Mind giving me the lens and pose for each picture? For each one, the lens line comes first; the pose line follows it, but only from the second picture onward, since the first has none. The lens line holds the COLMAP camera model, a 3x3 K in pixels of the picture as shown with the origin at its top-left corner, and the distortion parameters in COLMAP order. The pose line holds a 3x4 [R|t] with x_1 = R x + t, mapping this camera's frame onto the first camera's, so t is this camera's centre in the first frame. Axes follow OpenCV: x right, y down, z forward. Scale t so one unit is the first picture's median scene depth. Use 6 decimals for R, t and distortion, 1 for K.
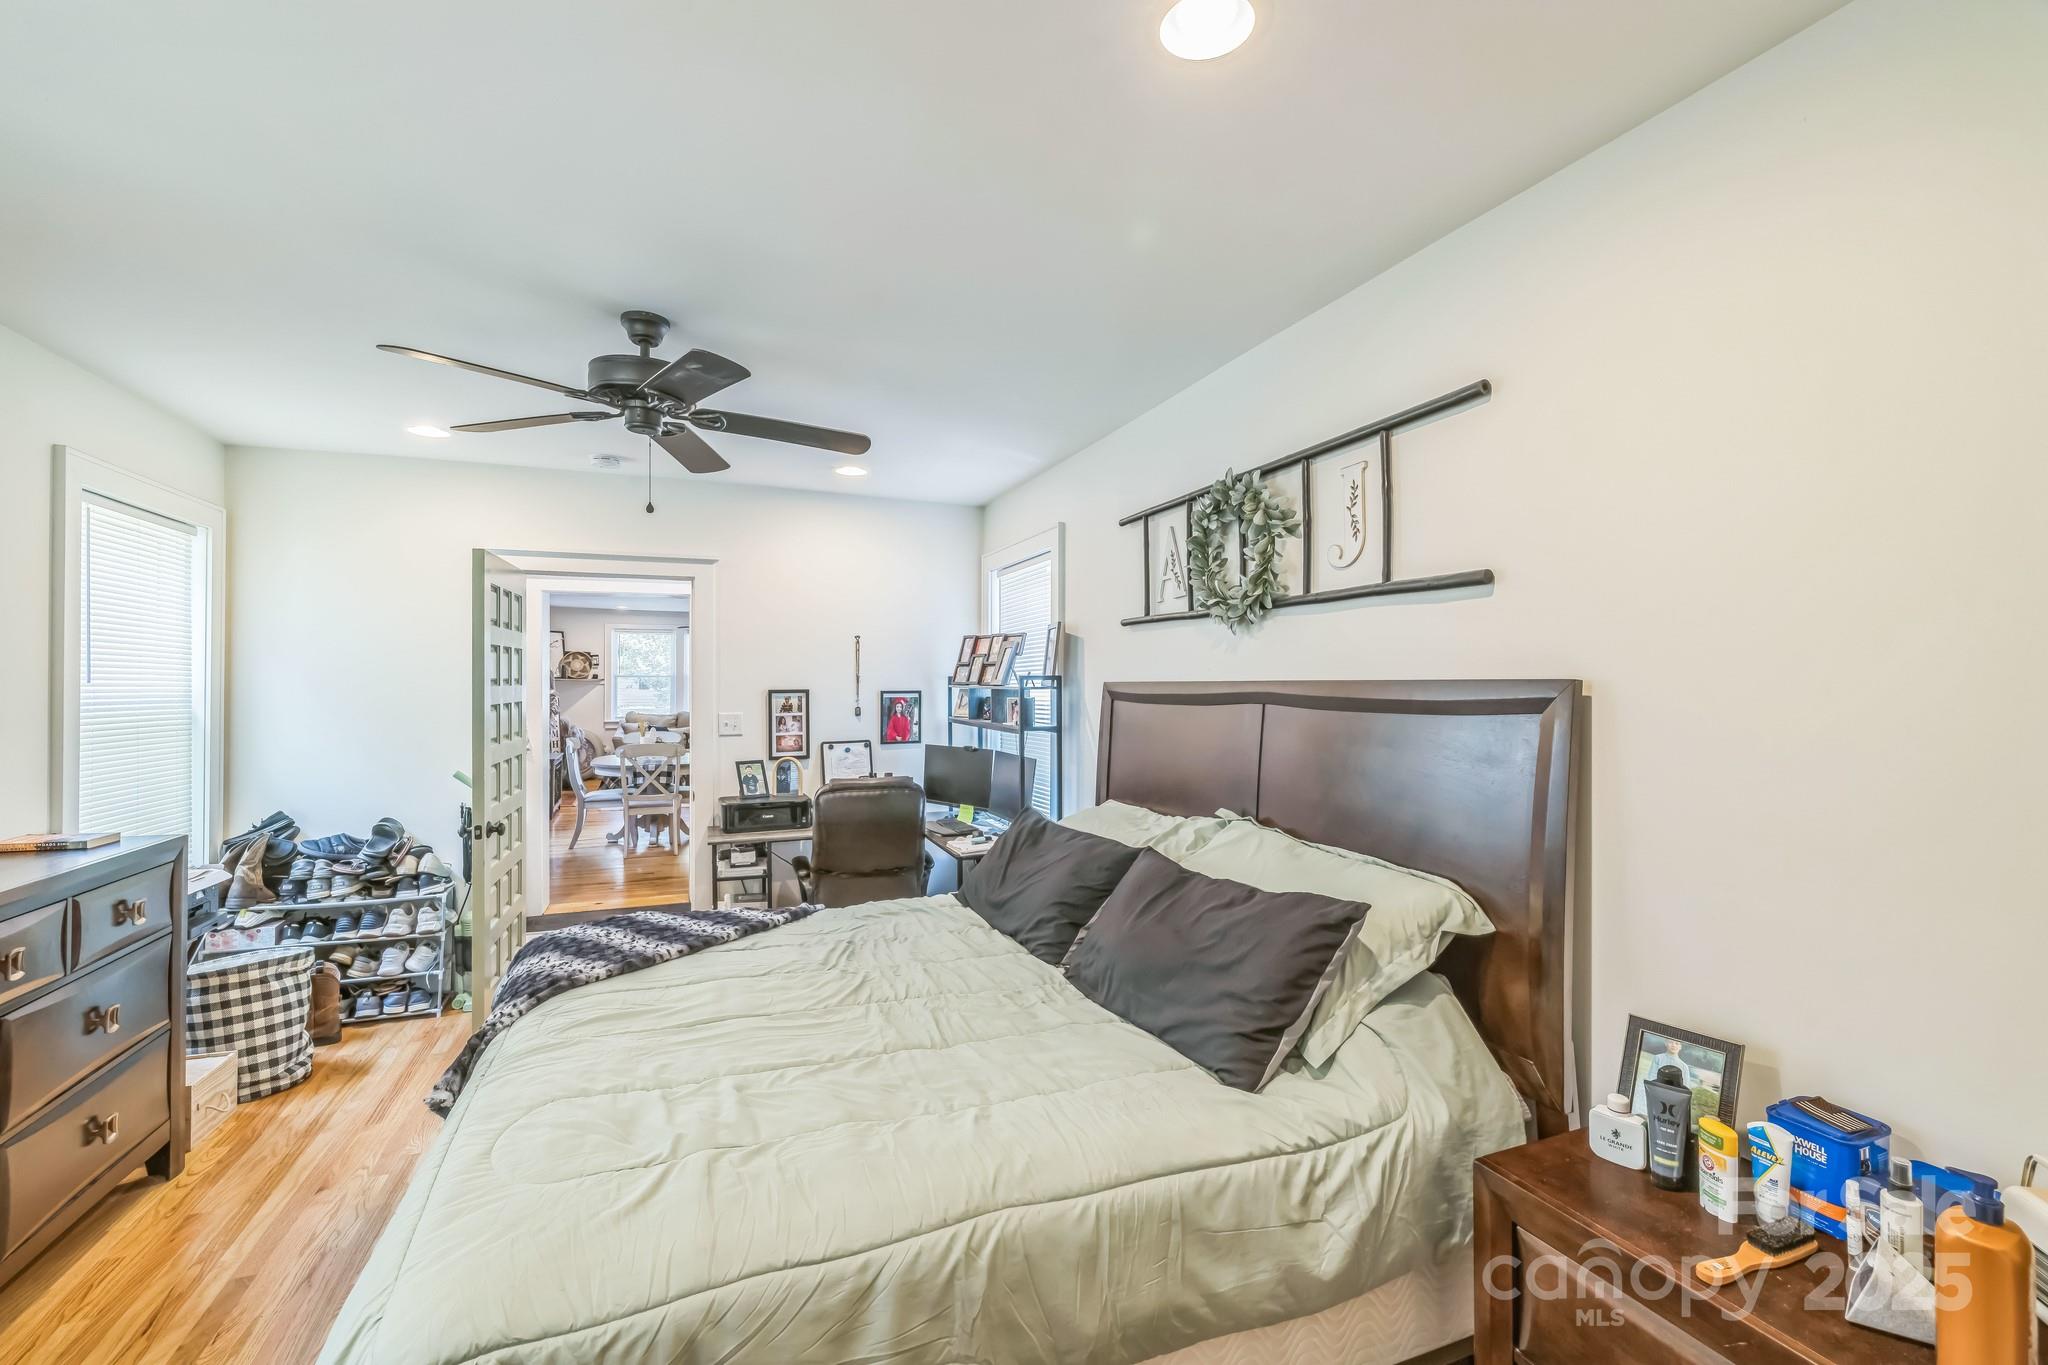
lens RADIAL K [[871.8, 0, 1019.9], [0, 871.8, 678.9], [0, 0, 1]] dist [-0.000680, -0.000357]
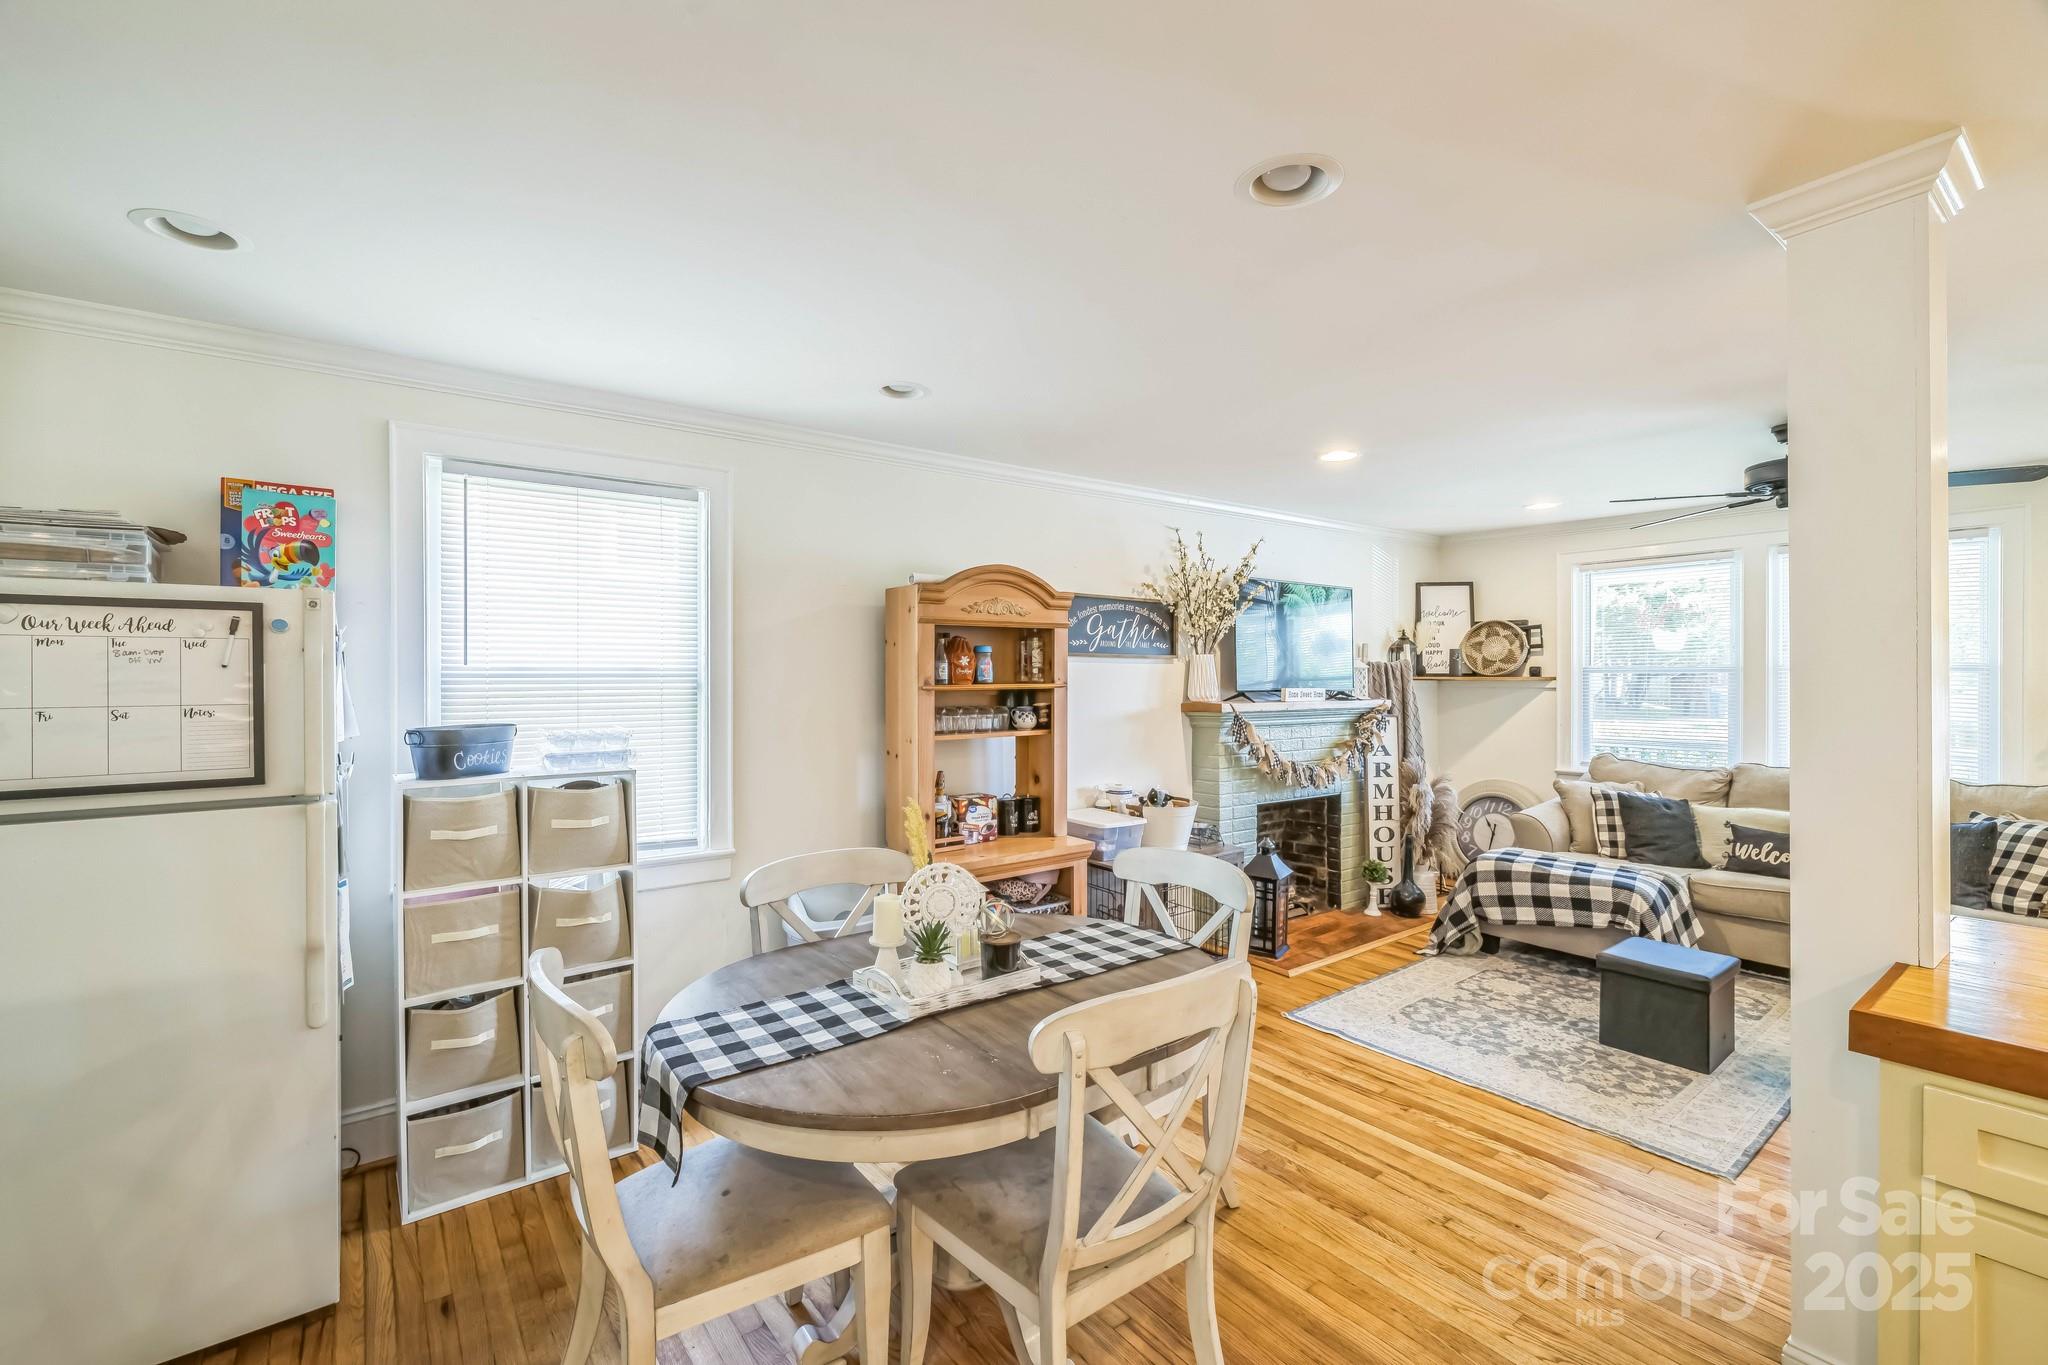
lens RADIAL K [[871.8, 0, 1016.7], [0, 871.8, 680.4], [0, 0, 1]] dist [-0.000680, -0.000357]
pose [[0.266689, -0.001055, -0.963782, -0.112474], [0.008773, 0.999961, 0.001333, -0.001082], [0.963743, -0.008811, 0.266688, 0.608680]]
